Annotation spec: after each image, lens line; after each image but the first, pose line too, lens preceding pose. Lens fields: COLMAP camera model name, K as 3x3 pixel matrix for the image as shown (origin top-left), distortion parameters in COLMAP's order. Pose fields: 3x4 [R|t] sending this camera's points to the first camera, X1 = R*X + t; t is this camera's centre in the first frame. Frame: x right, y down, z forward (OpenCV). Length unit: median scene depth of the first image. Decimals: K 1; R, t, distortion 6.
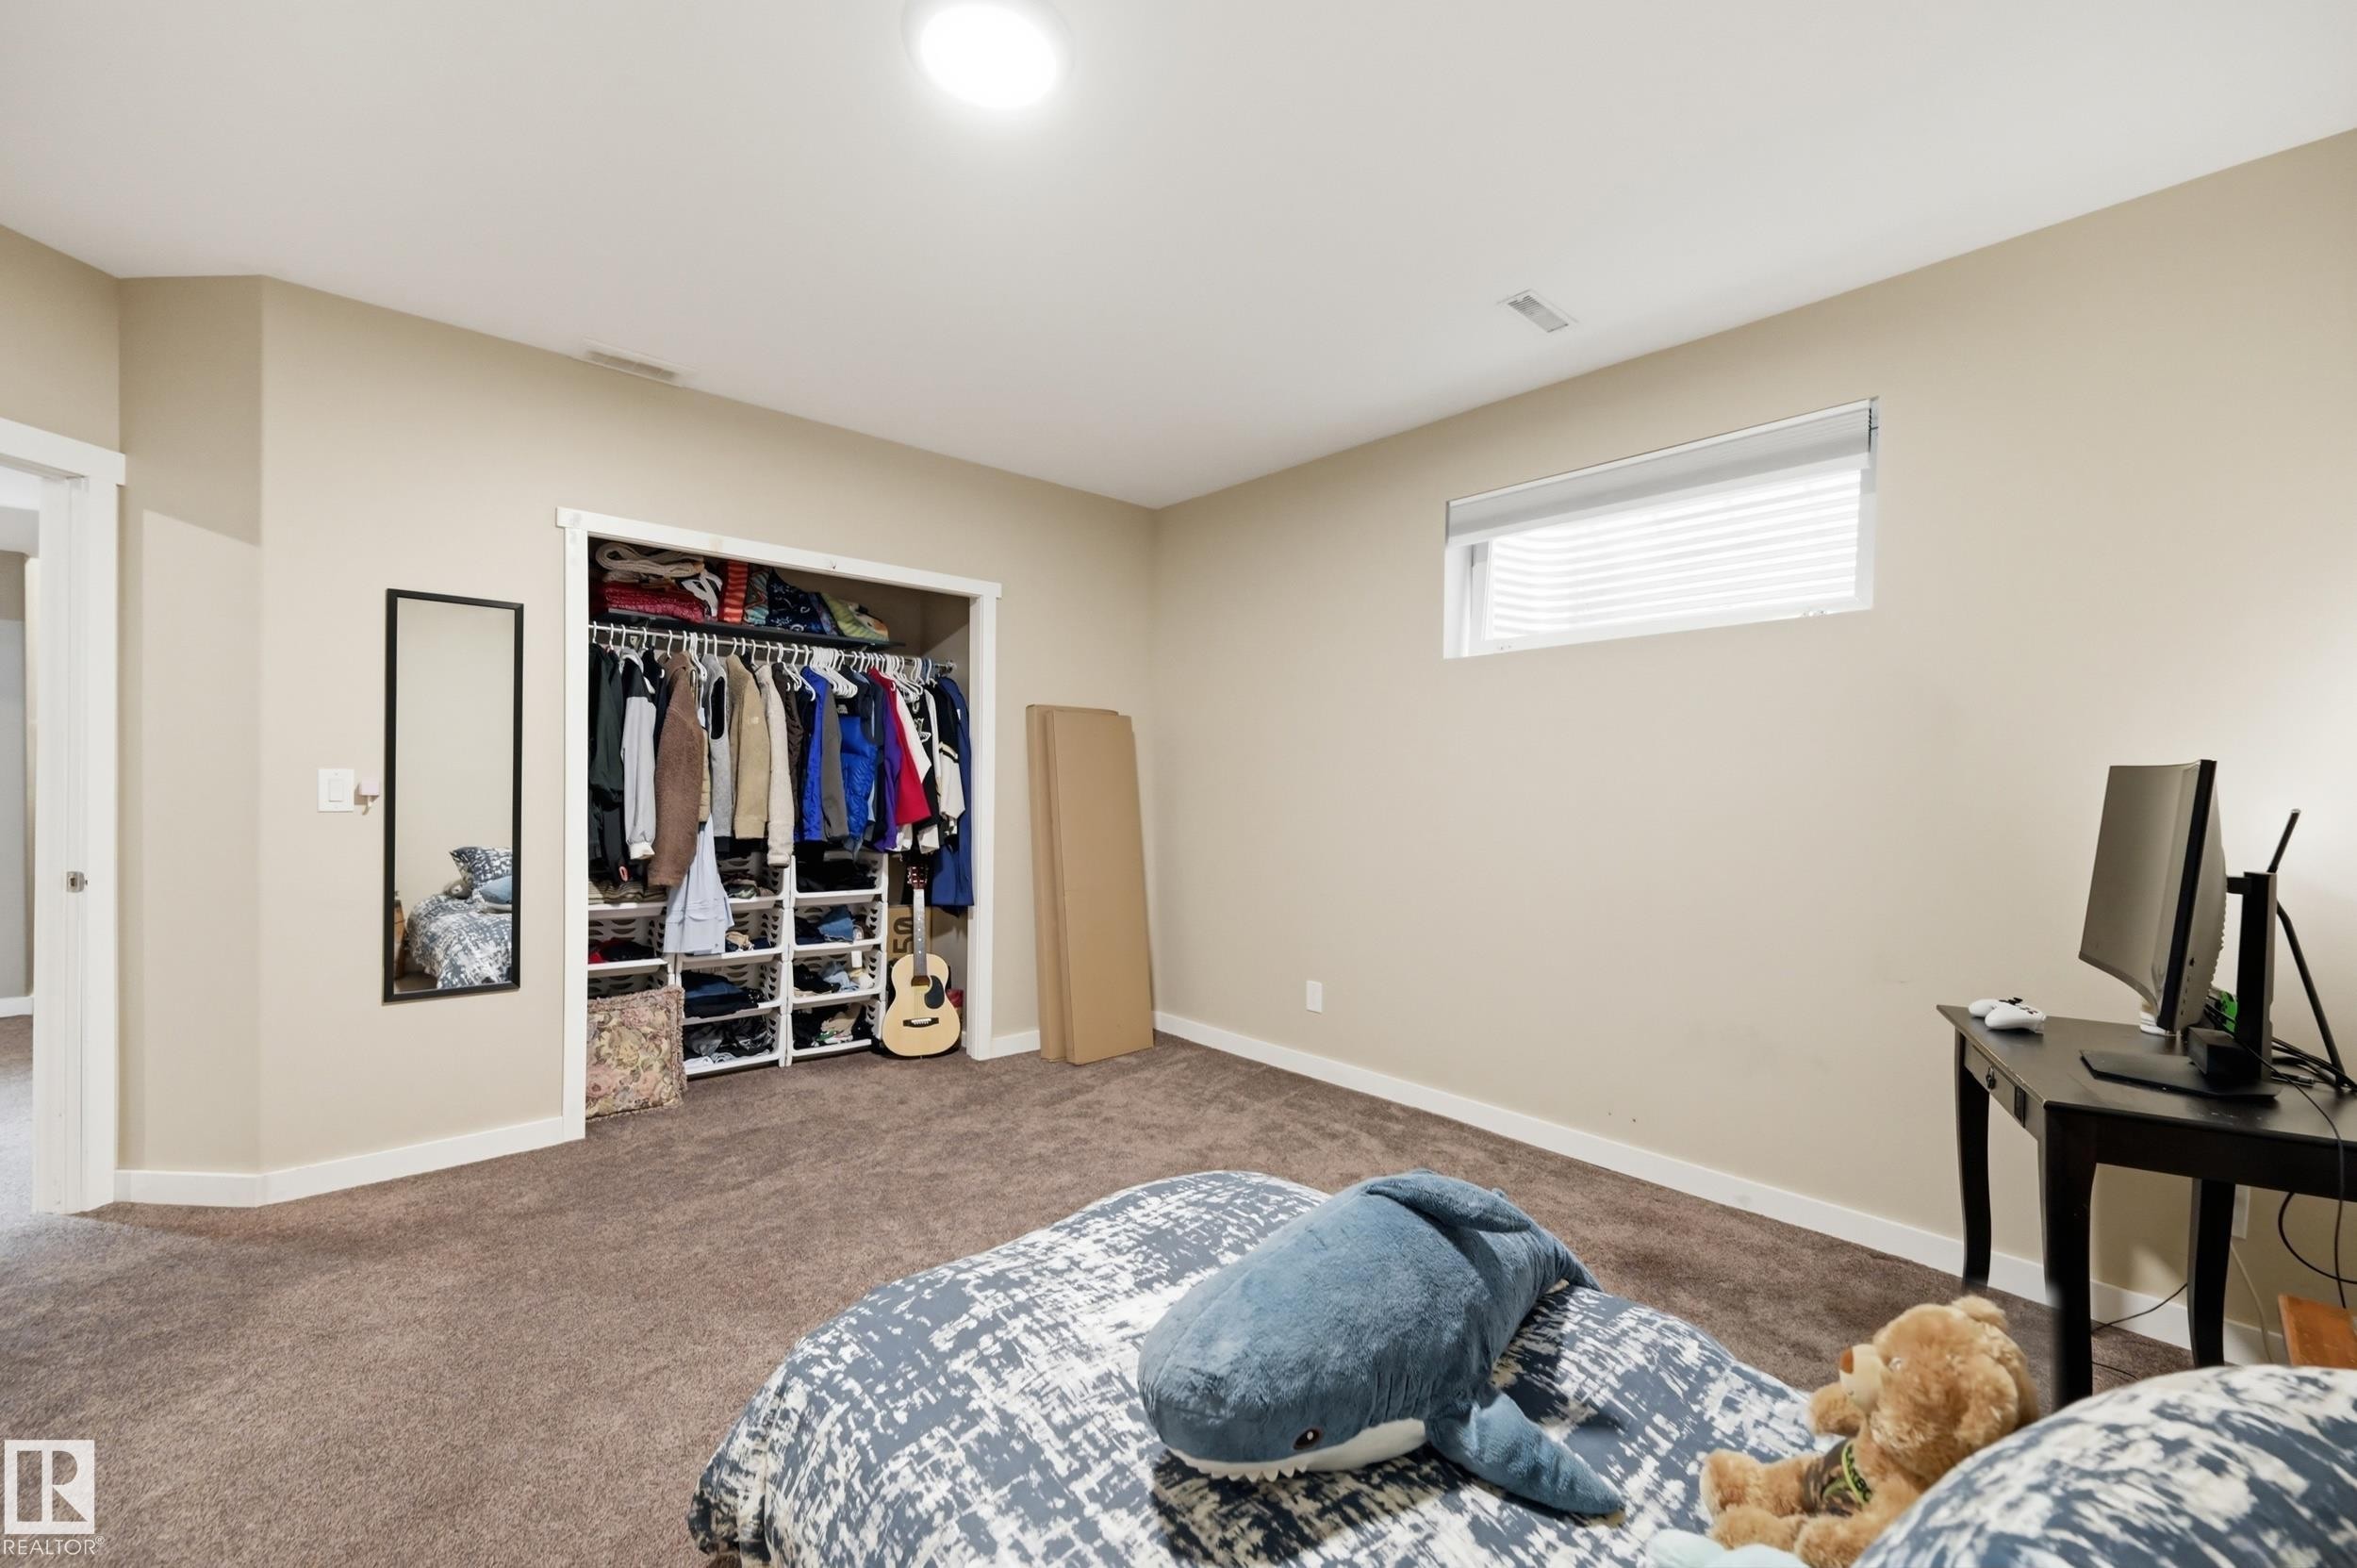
lens RADIAL K [[945.8, 0, 1175.7], [0, 945.8, 787.0], [0, 0, 1]] dist [0.001098, 0.000017]
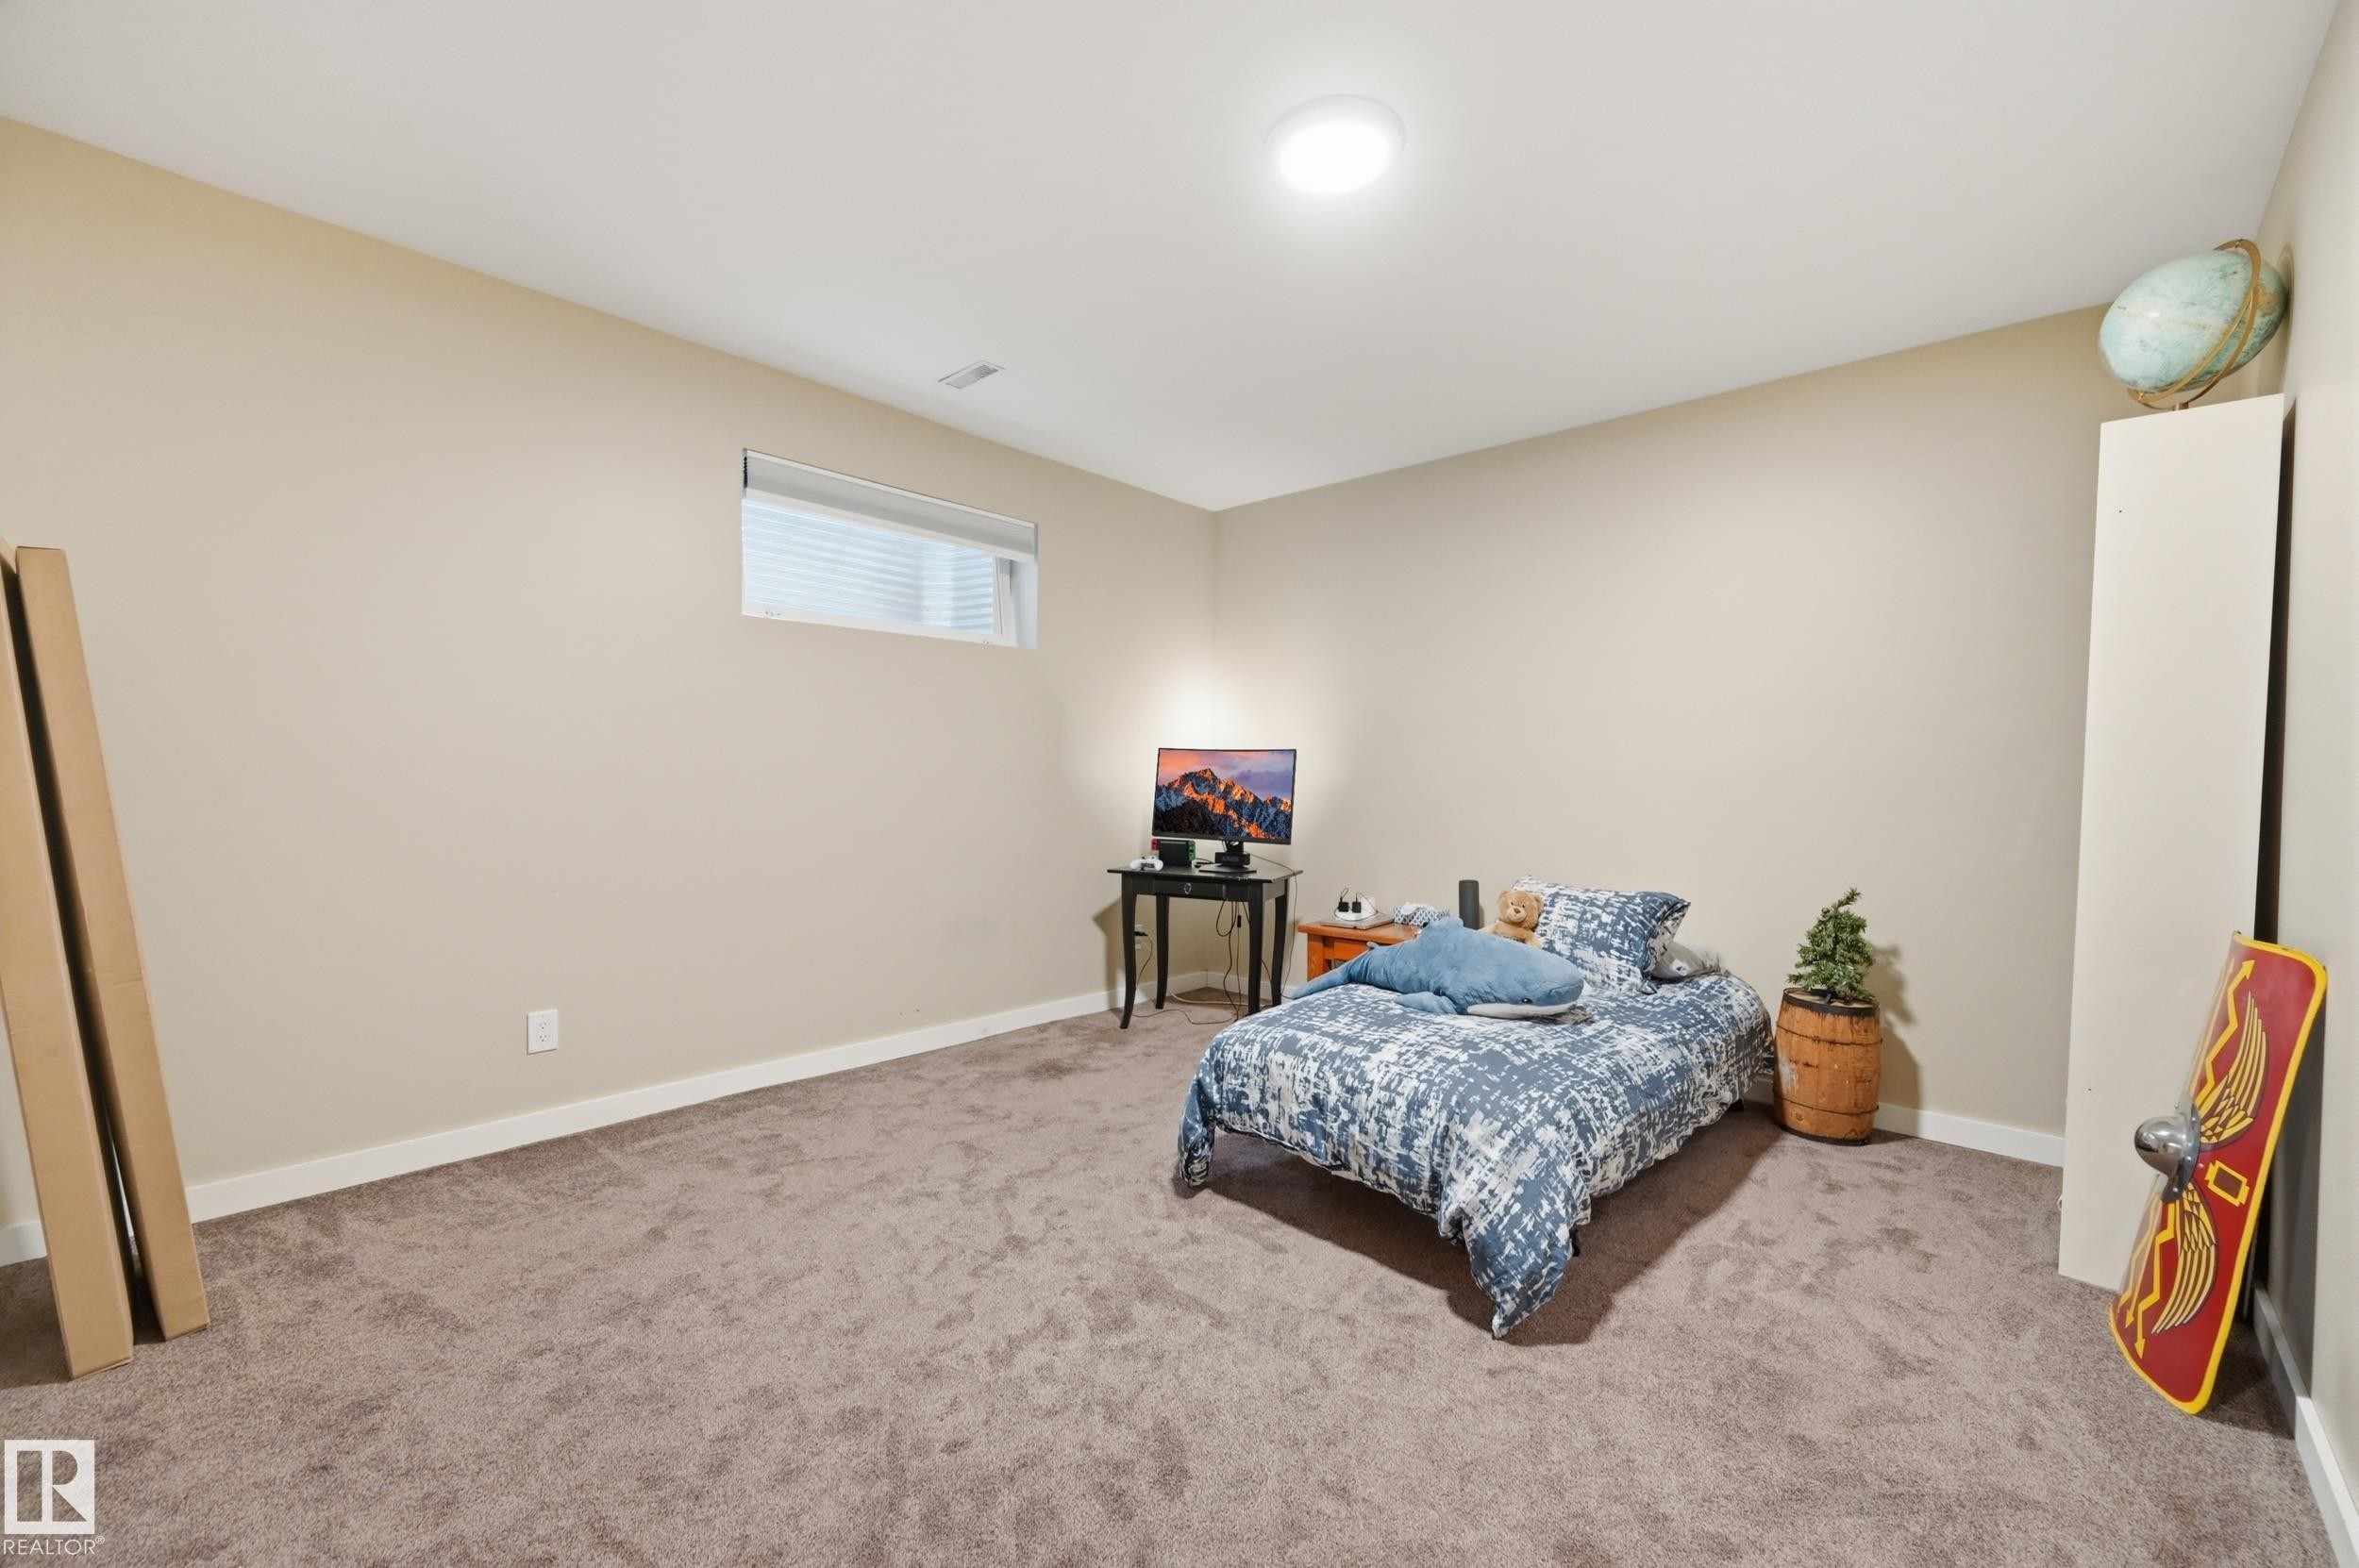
lens RADIAL K [[946.5, 0, 1176.7], [0, 946.5, 787.0], [0, 0, 1]] dist [0.001098, 0.000017]
pose [[-0.092961, -0.025505, 0.995343, -1.694683], [-0.015421, 0.999589, 0.024174, 0.019388], [-0.995550, -0.013102, -0.093316, 1.565380]]
